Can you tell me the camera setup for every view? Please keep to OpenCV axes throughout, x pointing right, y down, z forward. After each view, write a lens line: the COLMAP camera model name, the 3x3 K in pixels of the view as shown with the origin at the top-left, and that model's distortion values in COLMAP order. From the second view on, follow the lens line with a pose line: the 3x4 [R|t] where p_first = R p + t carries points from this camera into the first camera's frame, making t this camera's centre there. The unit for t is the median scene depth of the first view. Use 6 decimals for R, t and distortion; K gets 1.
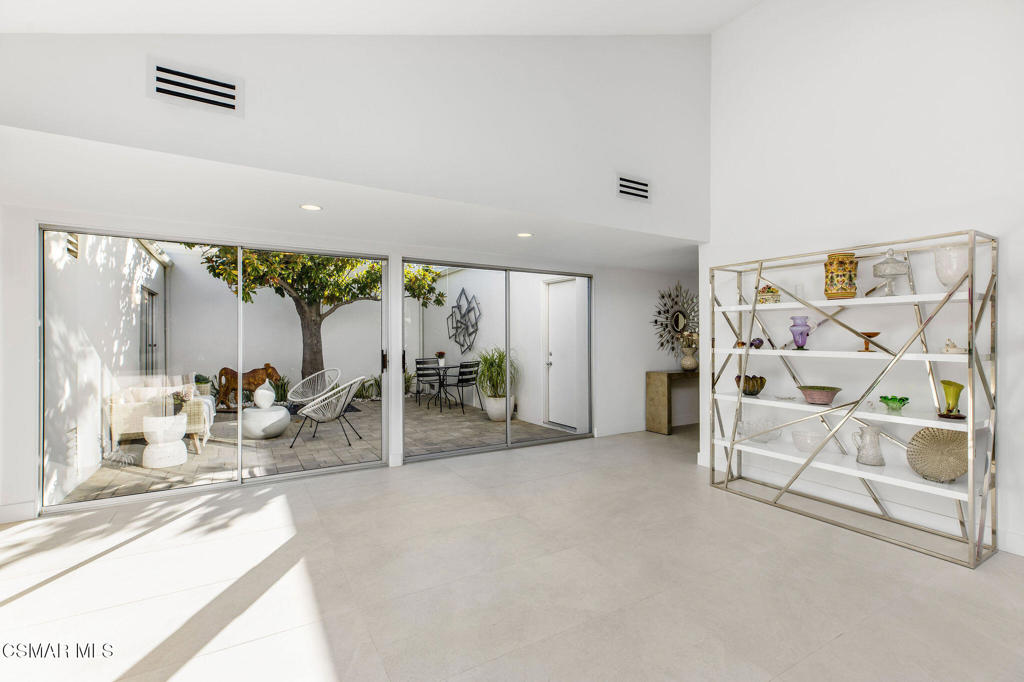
lens RADIAL K [[467.7, 0, 512.7], [0, 467.7, 339.2], [0, 0, 1]] dist [-0.003028, -0.000526]
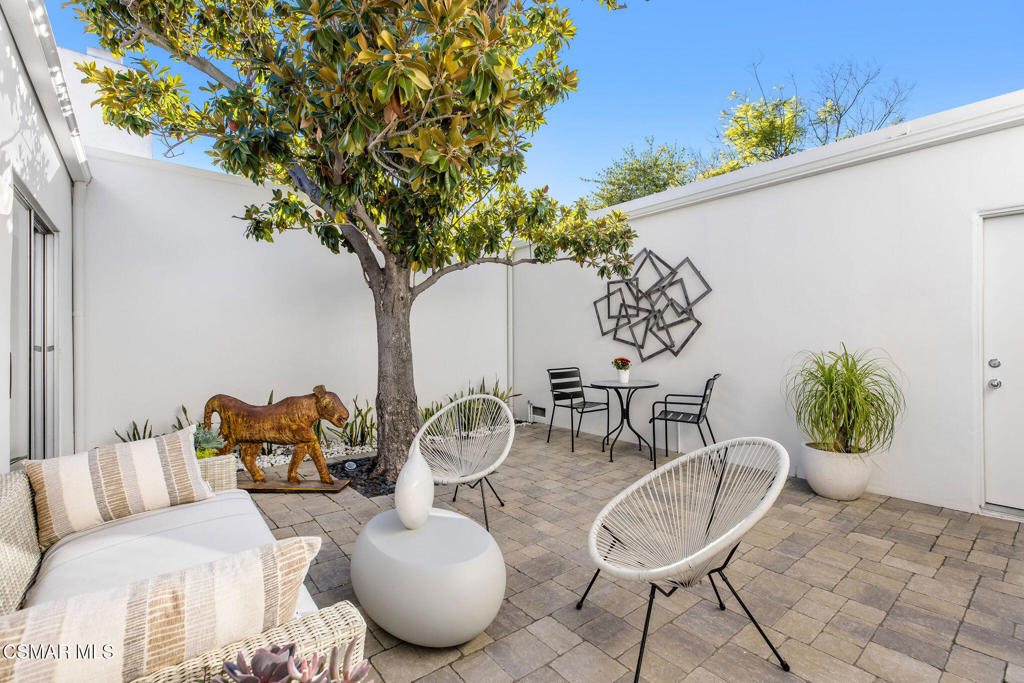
lens RADIAL K [[467.7, 0, 512.6], [0, 467.7, 342.7], [0, 0, 1]] dist [-0.003028, -0.000526]
pose [[0.989347, -0.002369, 0.145556, -0.372916], [0.001172, 0.999965, 0.008311, 0.003947], [-0.145571, -0.008052, 0.989315, 0.467084]]
